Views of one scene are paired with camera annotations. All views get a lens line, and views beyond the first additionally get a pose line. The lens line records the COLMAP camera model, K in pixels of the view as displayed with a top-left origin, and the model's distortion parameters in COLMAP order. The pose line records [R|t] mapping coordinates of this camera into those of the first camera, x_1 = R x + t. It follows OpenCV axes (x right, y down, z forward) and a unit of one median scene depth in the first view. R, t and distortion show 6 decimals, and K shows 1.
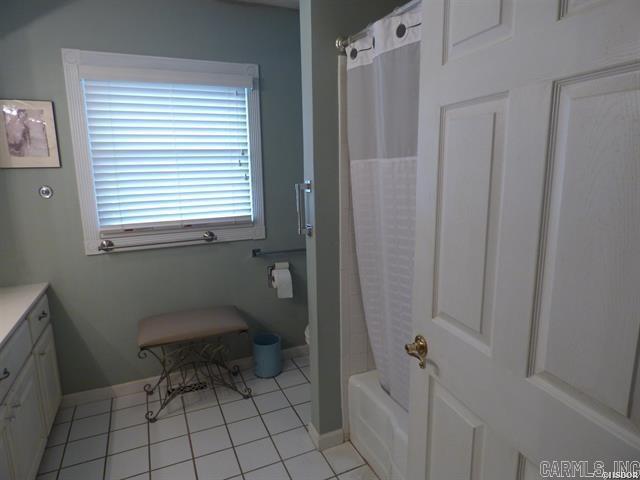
lens RADIAL K [[388.8, 0, 319.4], [0, 388.8, 239.2], [0, 0, 1]] dist [-0.004843, -0.002290]
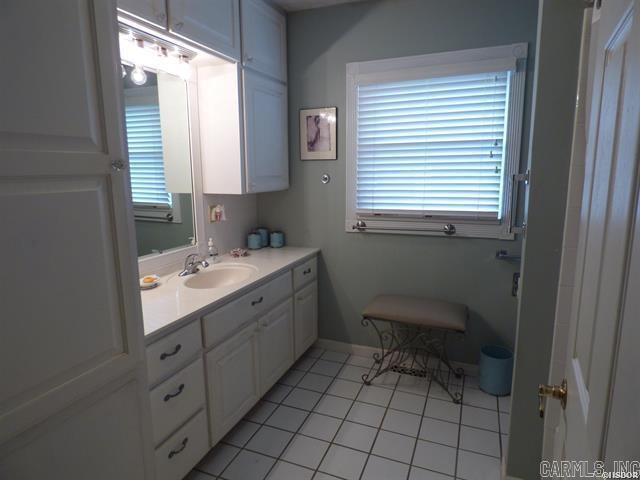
lens RADIAL K [[388.8, 0, 320.9], [0, 388.8, 239.5], [0, 0, 1]] dist [-0.004843, -0.002290]
pose [[0.692748, 0.137082, -0.708032, 0.203525], [-0.137312, 0.988880, 0.057109, 0.006719], [0.707987, 0.057659, 0.703867, 0.078938]]
